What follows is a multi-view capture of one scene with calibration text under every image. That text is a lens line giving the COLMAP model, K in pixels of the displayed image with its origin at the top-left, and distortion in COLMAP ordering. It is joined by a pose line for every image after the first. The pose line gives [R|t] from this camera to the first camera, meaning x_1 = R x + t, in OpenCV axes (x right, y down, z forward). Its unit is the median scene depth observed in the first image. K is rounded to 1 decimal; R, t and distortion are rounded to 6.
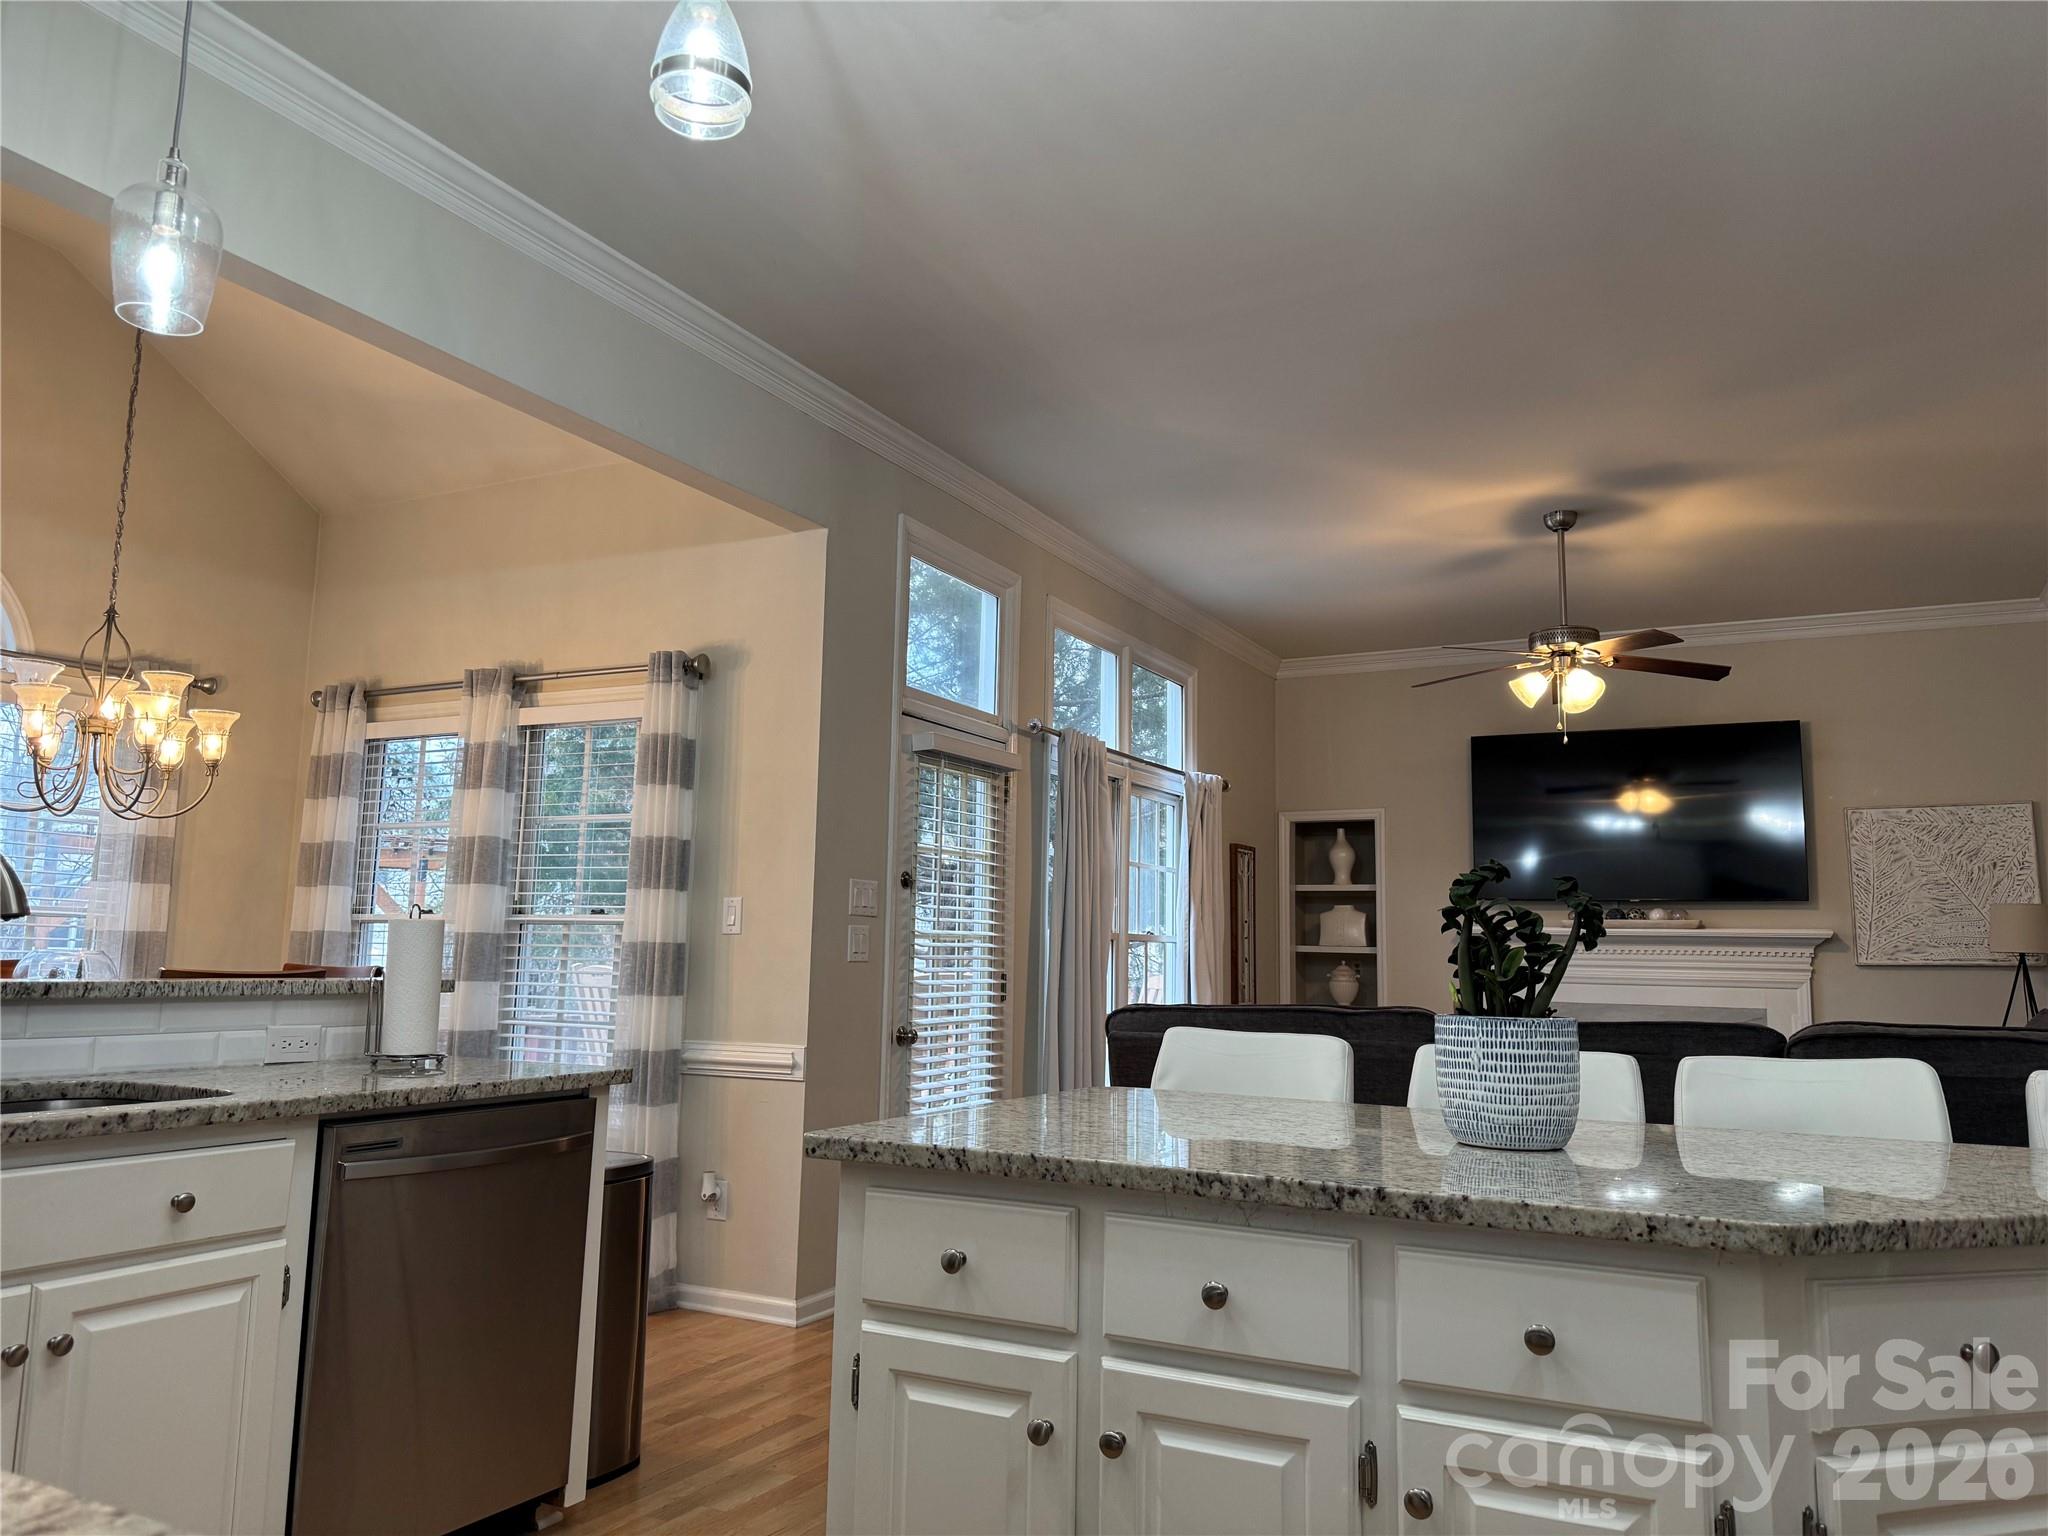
lens RADIAL K [[1438.0, 0, 1023.7], [0, 1438.0, 773.7], [0, 0, 1]] dist [0.100626, -0.129919]
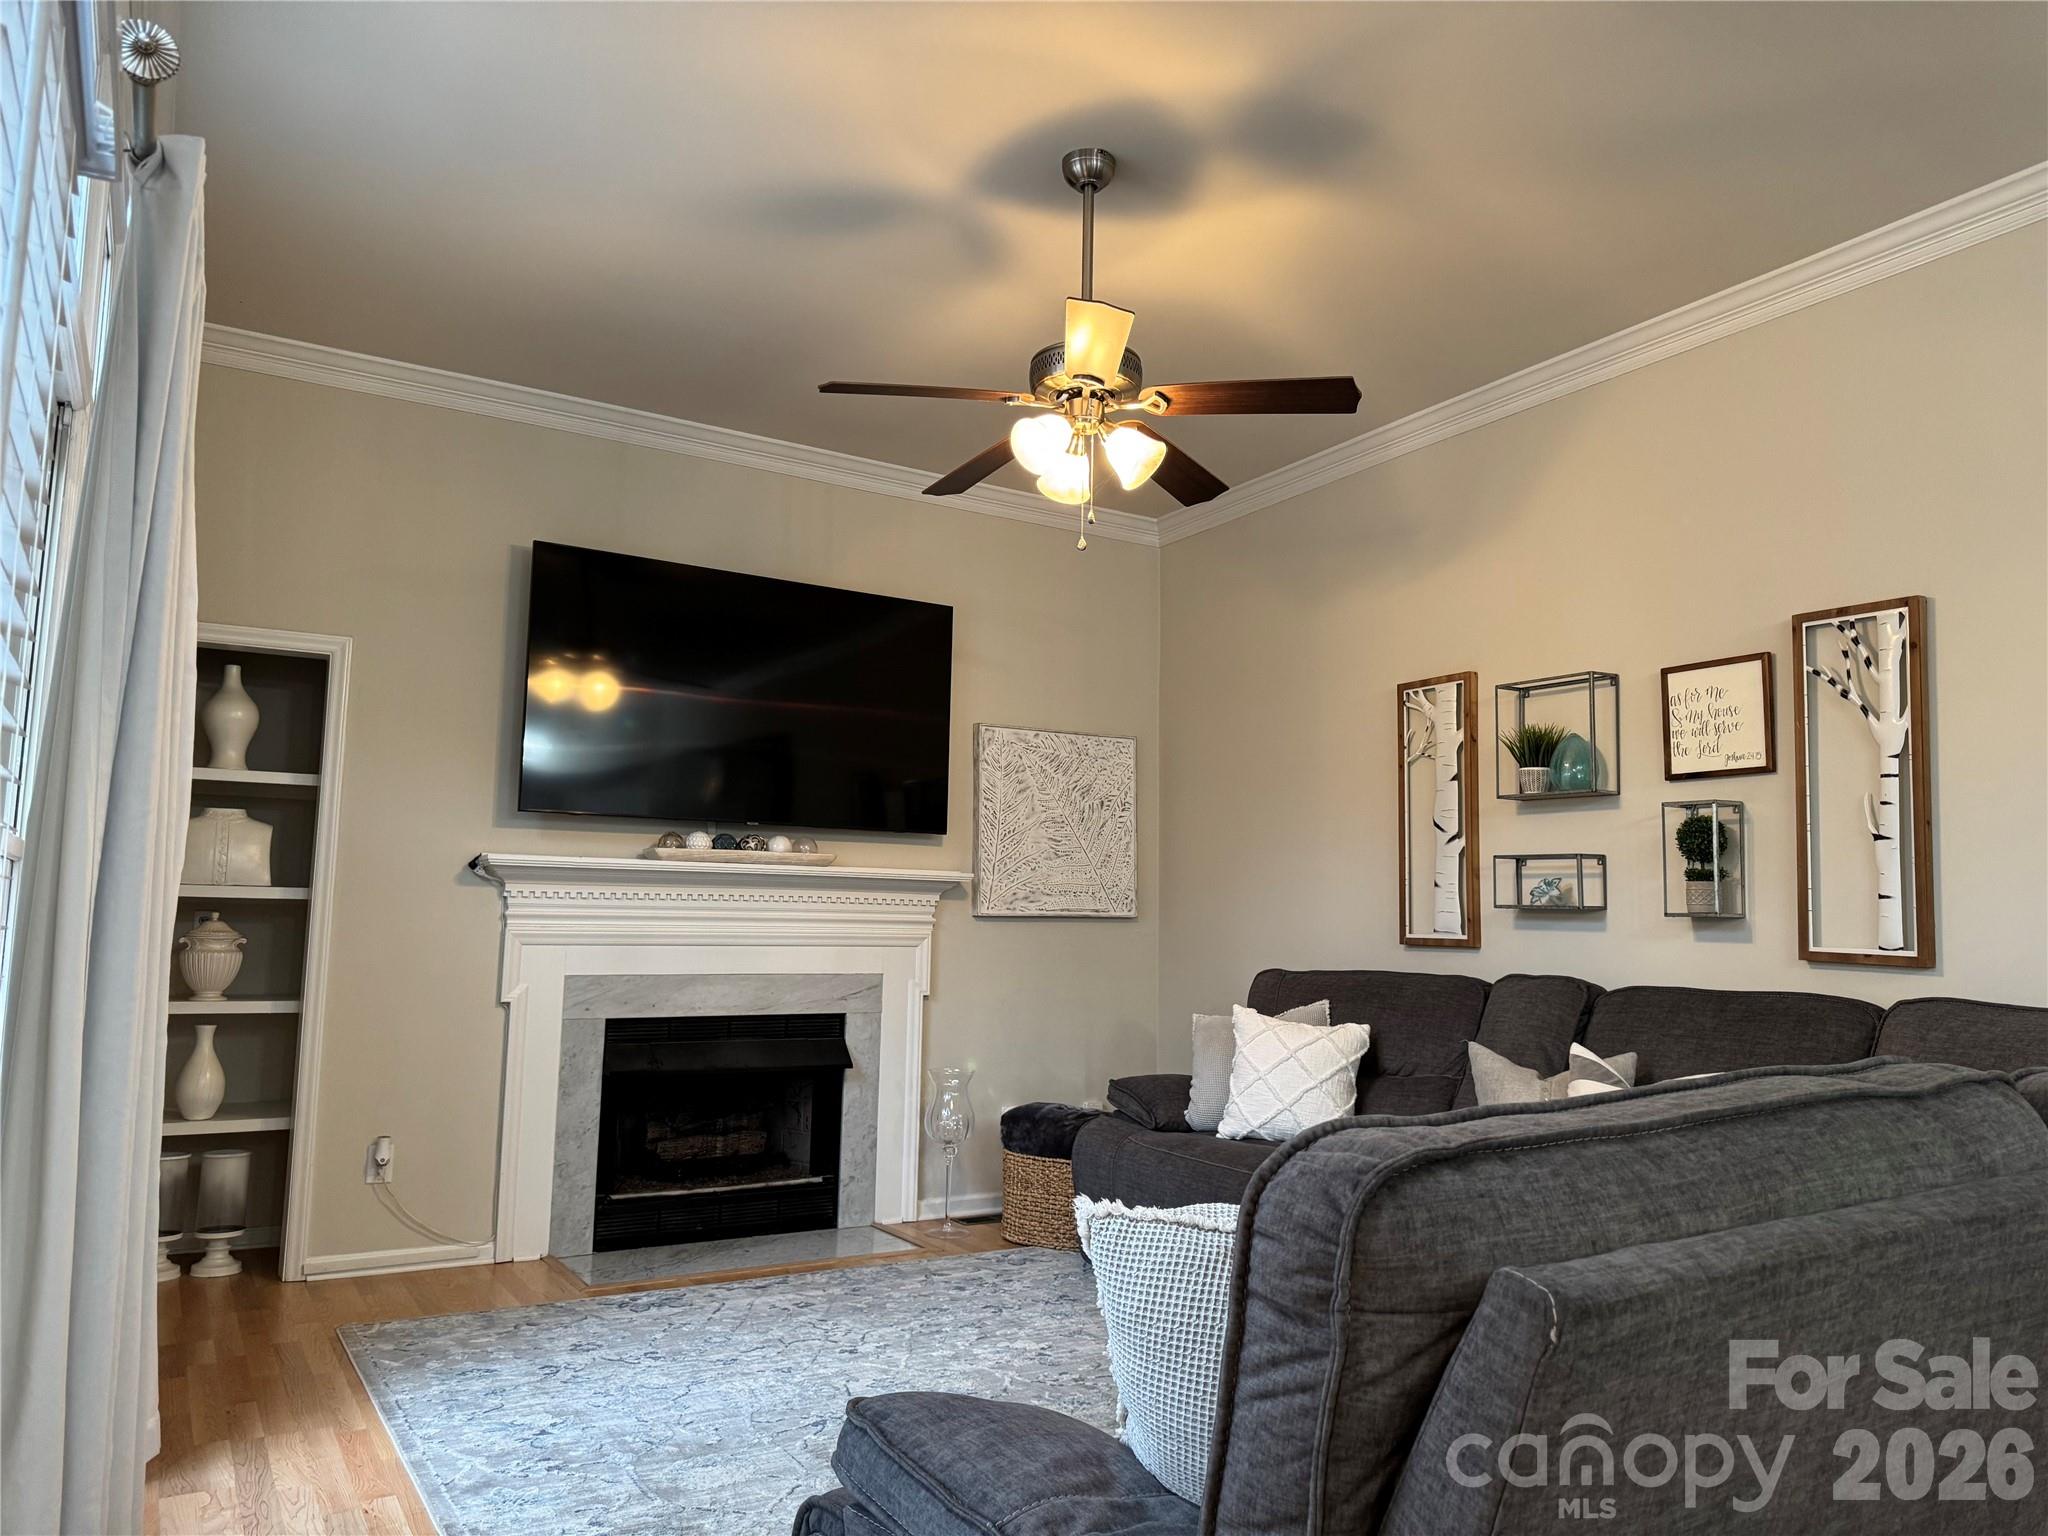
lens RADIAL K [[1438.0, 0, 1023.7], [0, 1438.0, 773.7], [0, 0, 1]] dist [0.100626, -0.129919]
pose [[0.522407, 0.084723, 0.848477, -0.126357], [-0.114323, 0.993027, -0.028768, 0.089020], [-0.844998, -0.081972, 0.528450, 0.693328]]
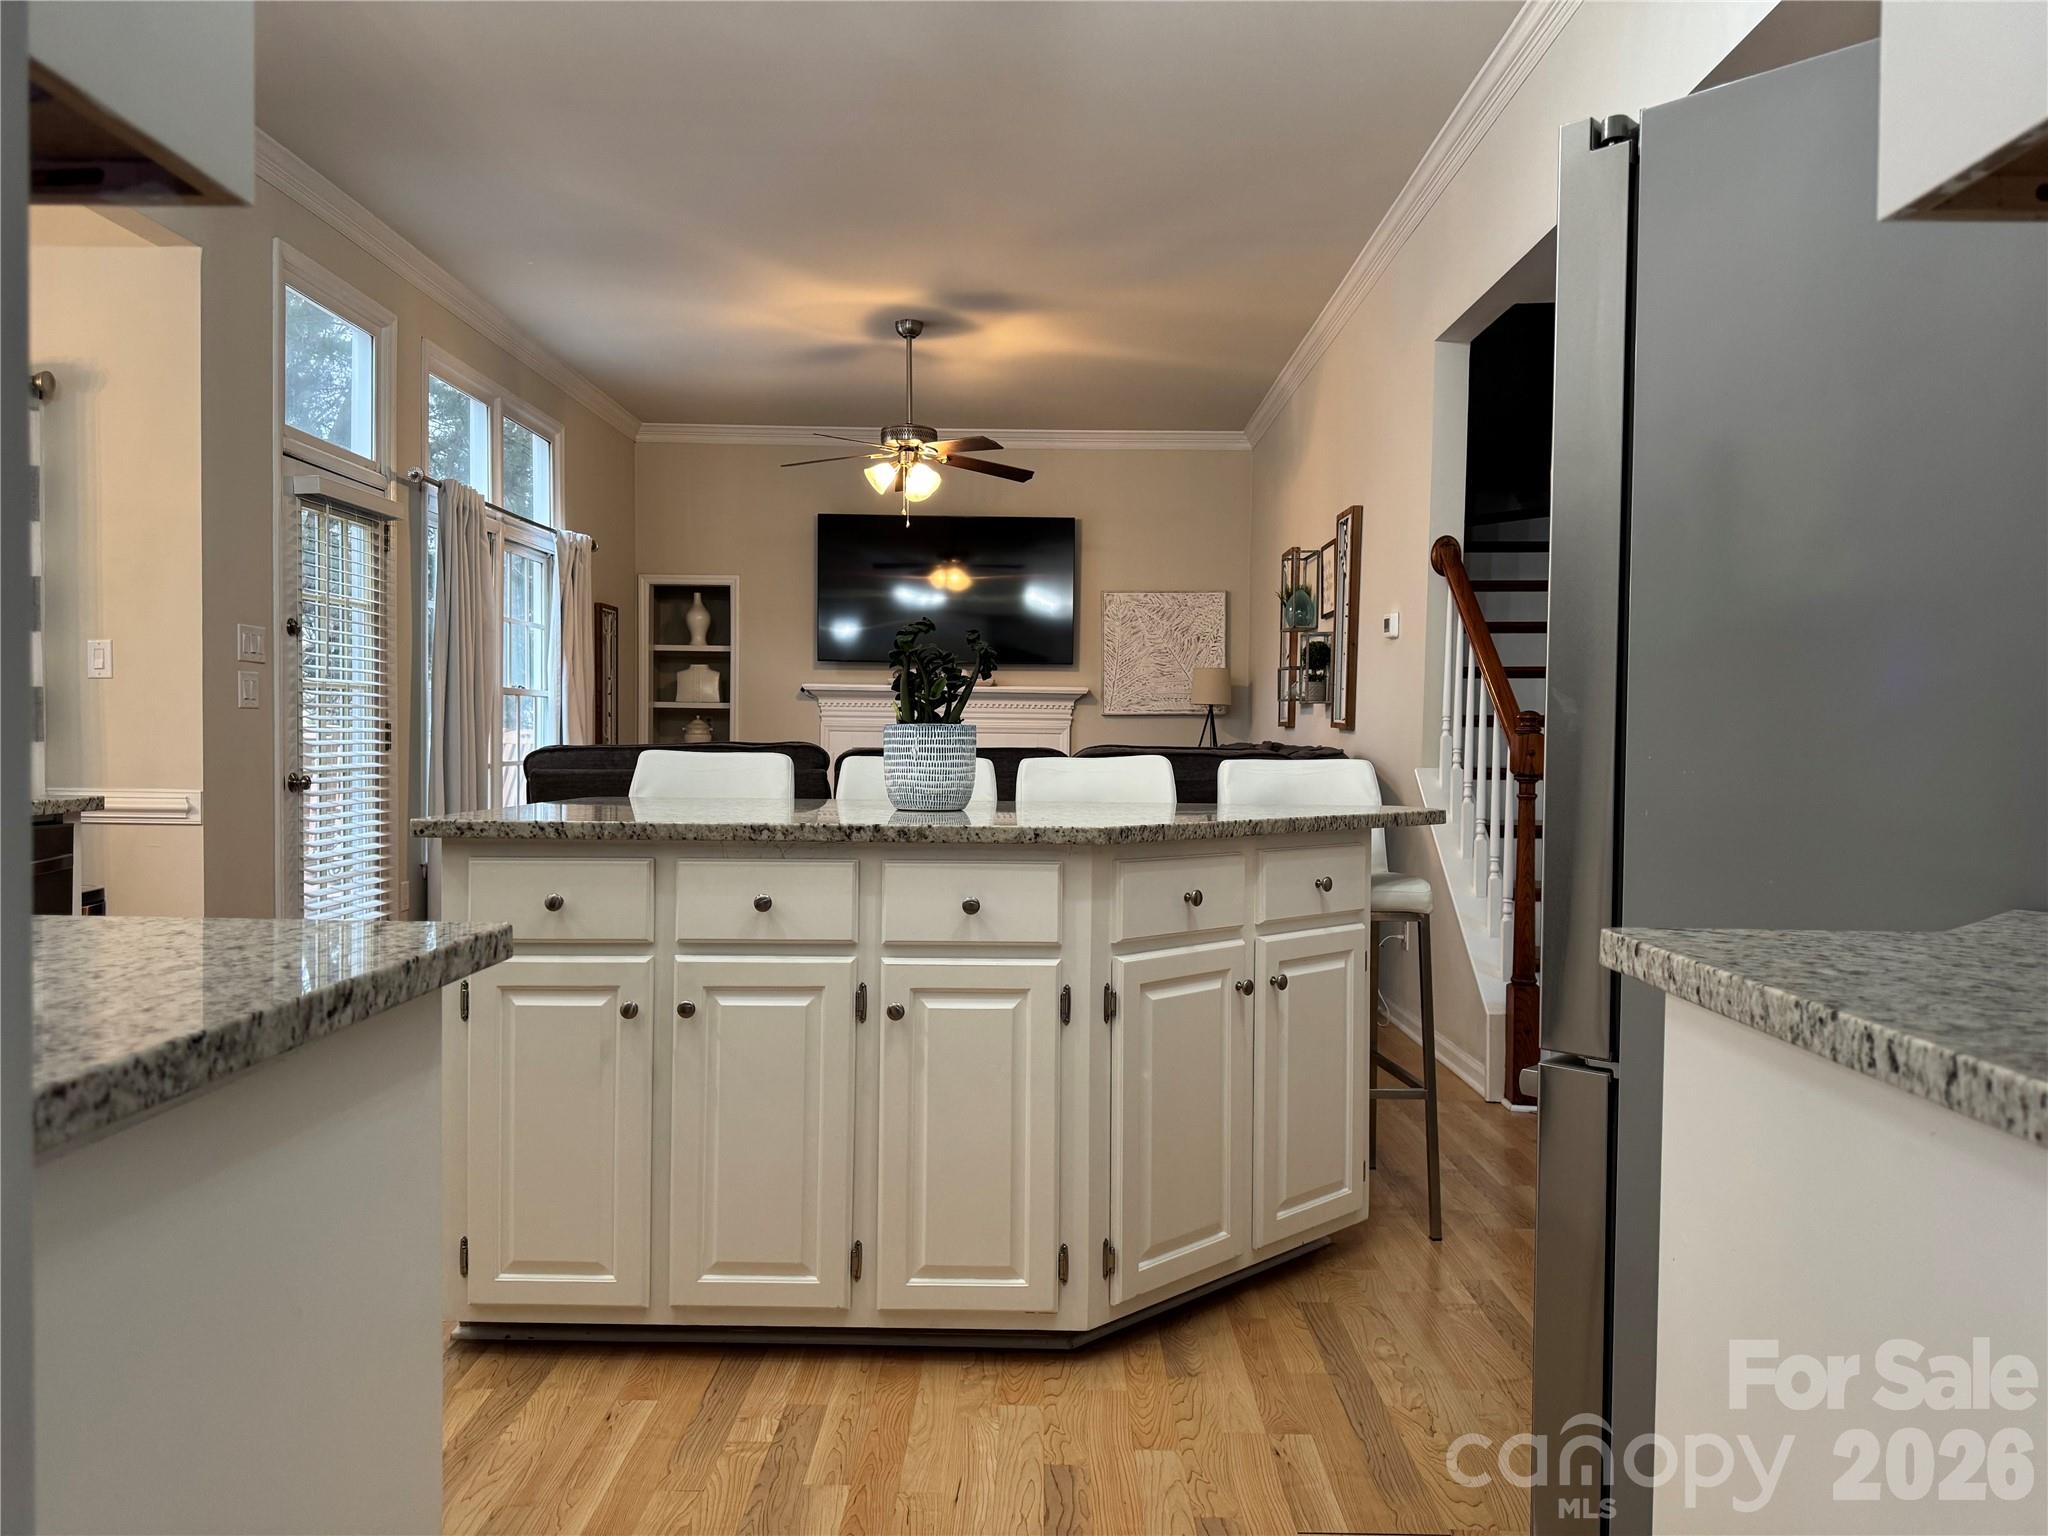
lens RADIAL K [[1438.0, 0, 1023.7], [0, 1438.0, 773.7], [0, 0, 1]] dist [0.100626, -0.129919]
pose [[0.891596, -0.019571, 0.452409, -0.077565], [-0.053149, 0.987637, 0.147470, -0.000656], [-0.449703, -0.155529, 0.879533, -0.102816]]
